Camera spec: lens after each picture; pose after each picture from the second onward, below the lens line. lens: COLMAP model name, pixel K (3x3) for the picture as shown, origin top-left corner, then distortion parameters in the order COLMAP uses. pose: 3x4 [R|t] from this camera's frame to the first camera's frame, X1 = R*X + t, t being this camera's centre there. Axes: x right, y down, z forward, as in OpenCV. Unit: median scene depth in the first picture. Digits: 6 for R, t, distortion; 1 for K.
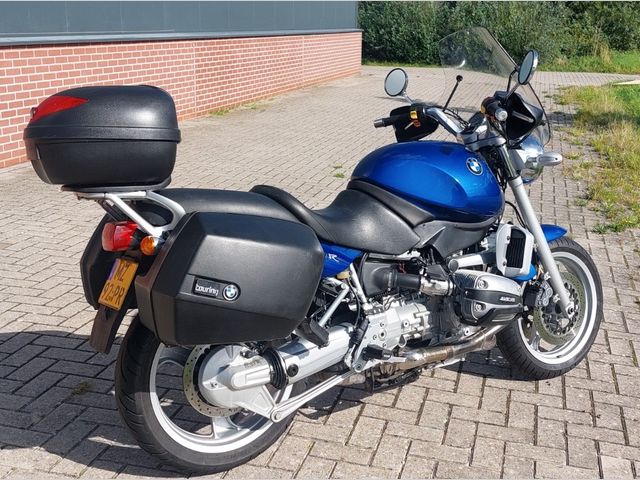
lens RADIAL K [[857.1, 0, 320.0], [0, 857.1, 240.0], [0, 0, 1]] dist [0.063850, -0.027142]
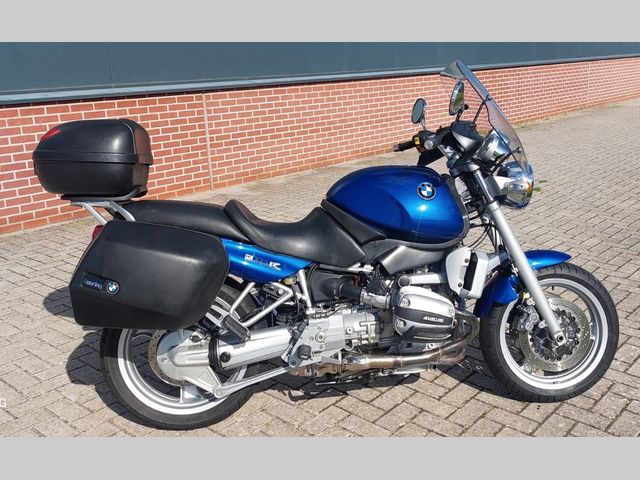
lens RADIAL K [[688.3, 0, 320.0], [0, 688.3, 240.0], [0, 0, 1]] dist [0.063380, -0.006064]
pose [[0.889644, 0.069387, -0.451352, 0.464081], [-0.064244, 0.997576, 0.026728, -0.040724], [0.452113, 0.005218, 0.891946, 0.186021]]
